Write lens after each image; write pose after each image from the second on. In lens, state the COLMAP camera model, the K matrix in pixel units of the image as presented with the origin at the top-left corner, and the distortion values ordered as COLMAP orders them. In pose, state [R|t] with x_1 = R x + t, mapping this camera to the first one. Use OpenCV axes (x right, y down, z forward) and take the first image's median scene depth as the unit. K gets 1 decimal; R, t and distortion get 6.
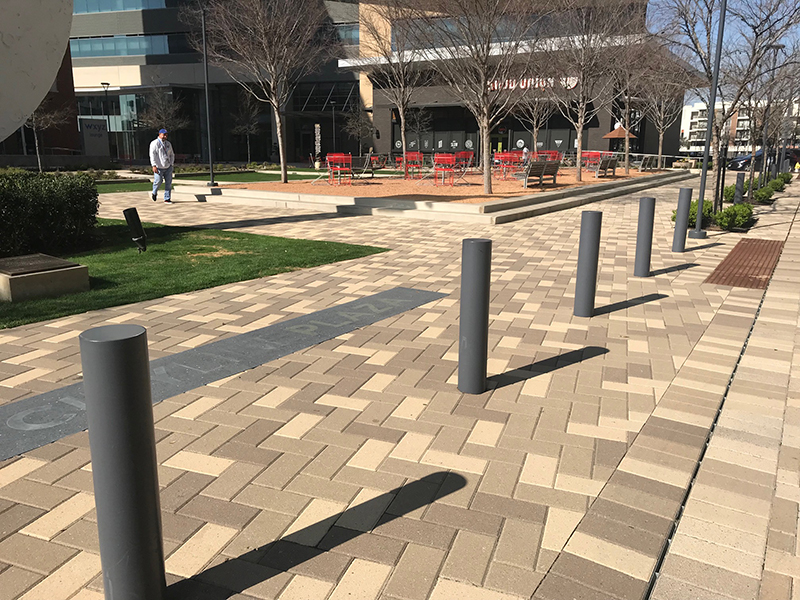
lens RADIAL K [[639.6, 0, 405.3], [0, 639.6, 301.0], [0, 0, 1]] dist [-0.004169, 0.002246]
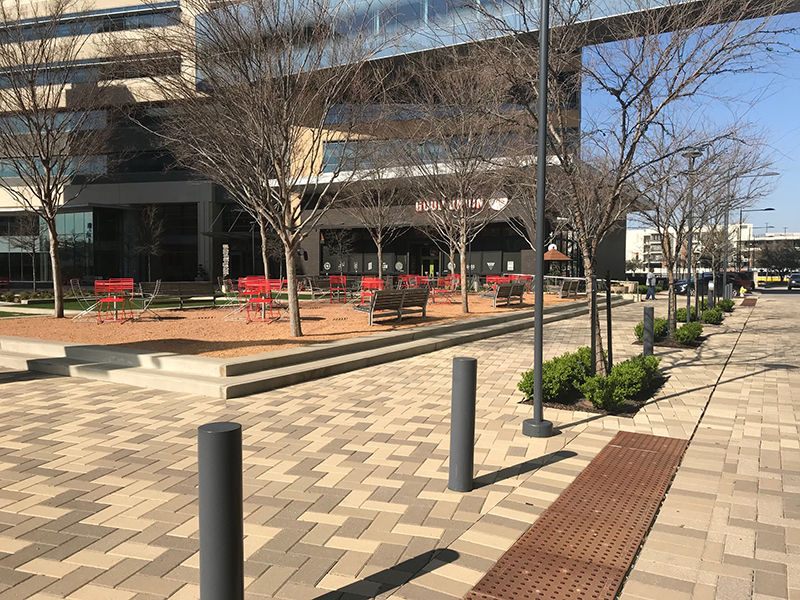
lens RADIAL K [[639.6, 0, 393.2], [0, 639.6, 301.7], [0, 0, 1]] dist [-0.004169, 0.002246]
pose [[0.999486, 0.001423, 0.032022, 0.181355], [0.004460, 0.983125, -0.182882, -0.064296], [-0.031742, 0.182930, 0.982613, 0.250319]]
